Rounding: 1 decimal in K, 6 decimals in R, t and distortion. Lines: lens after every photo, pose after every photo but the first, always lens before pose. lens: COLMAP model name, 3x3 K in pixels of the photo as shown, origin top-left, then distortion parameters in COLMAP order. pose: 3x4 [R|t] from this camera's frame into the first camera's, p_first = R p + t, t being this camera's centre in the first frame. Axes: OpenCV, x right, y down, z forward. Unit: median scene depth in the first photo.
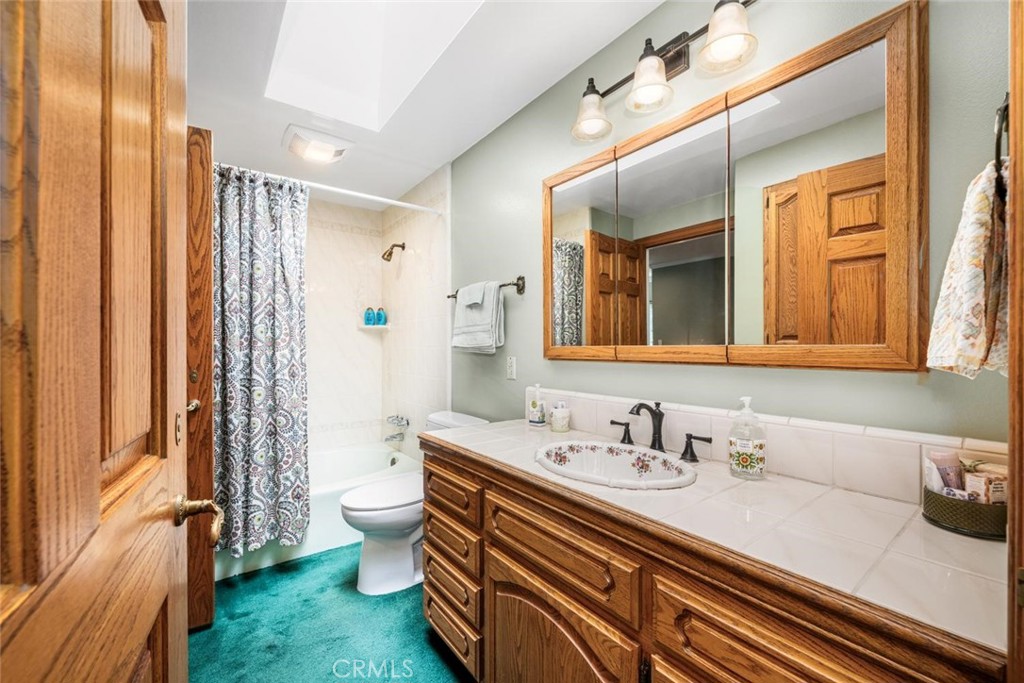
lens RADIAL K [[411.2, 0, 518.4], [0, 411.2, 345.1], [0, 0, 1]] dist [-0.004343, -0.001399]
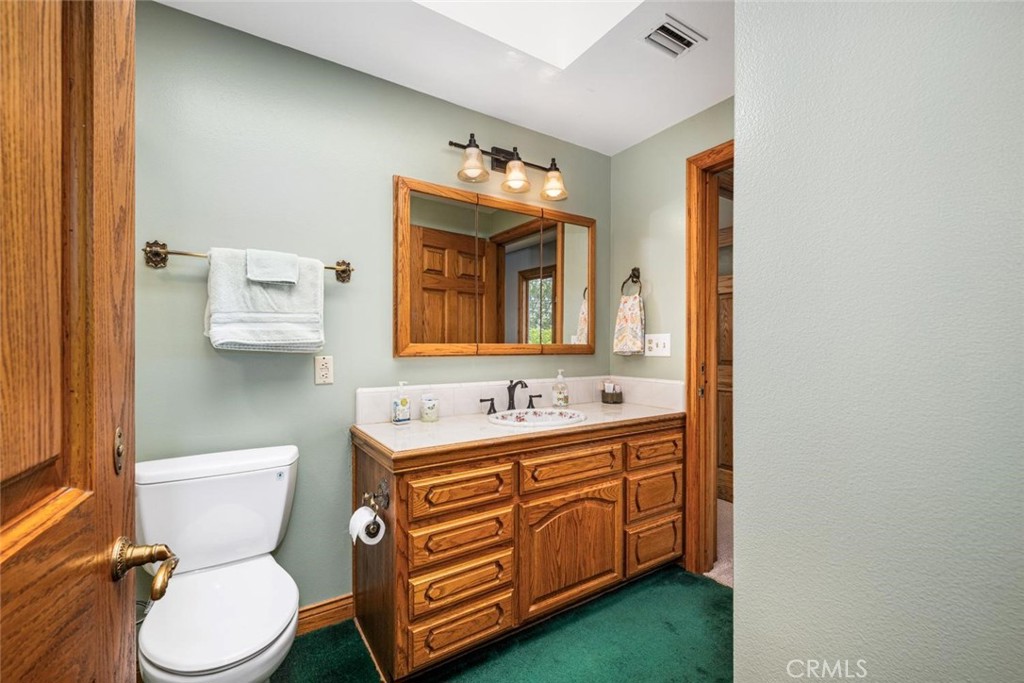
lens RADIAL K [[411.2, 0, 515.7], [0, 411.2, 347.0], [0, 0, 1]] dist [-0.004343, -0.001399]
pose [[0.086069, -0.003524, 0.996283, -1.220978], [-0.006555, 0.999970, 0.004103, 0.006272], [-0.996268, -0.006884, 0.086043, 0.853234]]
